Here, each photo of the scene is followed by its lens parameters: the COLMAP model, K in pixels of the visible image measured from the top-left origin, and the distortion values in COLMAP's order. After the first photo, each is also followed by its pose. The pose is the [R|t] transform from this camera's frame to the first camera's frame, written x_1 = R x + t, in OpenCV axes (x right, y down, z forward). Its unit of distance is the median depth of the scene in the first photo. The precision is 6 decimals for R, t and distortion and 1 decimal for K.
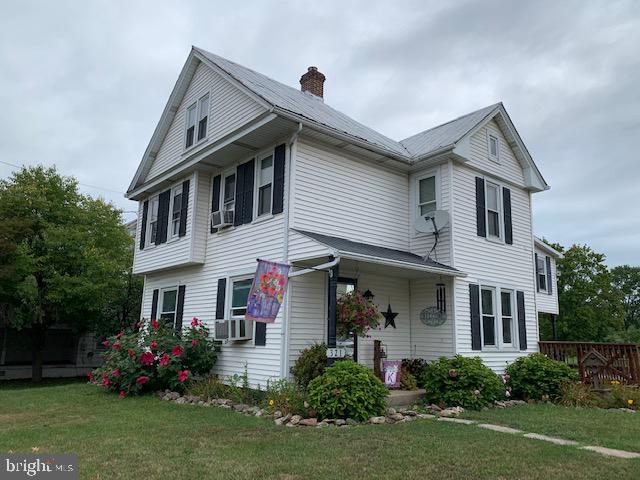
lens RADIAL K [[493.3, 0, 319.1], [0, 493.3, 238.8], [0, 0, 1]] dist [0.040819, -0.007476]
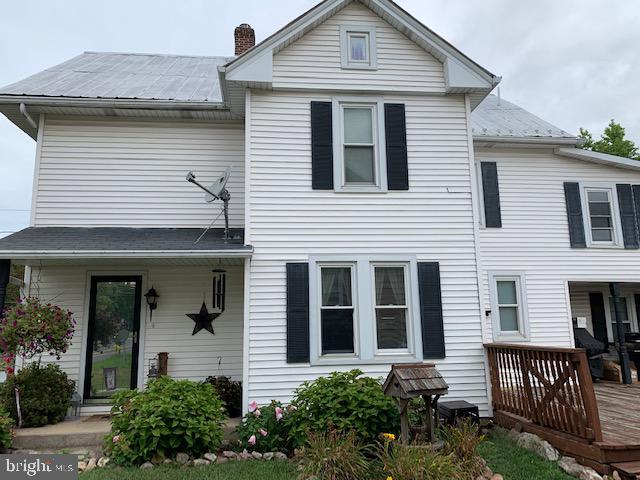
lens RADIAL K [[493.3, 0, 320.1], [0, 493.3, 237.4], [0, 0, 1]] dist [0.040819, -0.007476]
pose [[0.829671, -0.138586, -0.540778, 0.677496], [0.149734, 0.988445, -0.023585, 0.074930], [0.537797, -0.061405, 0.840835, 0.443947]]
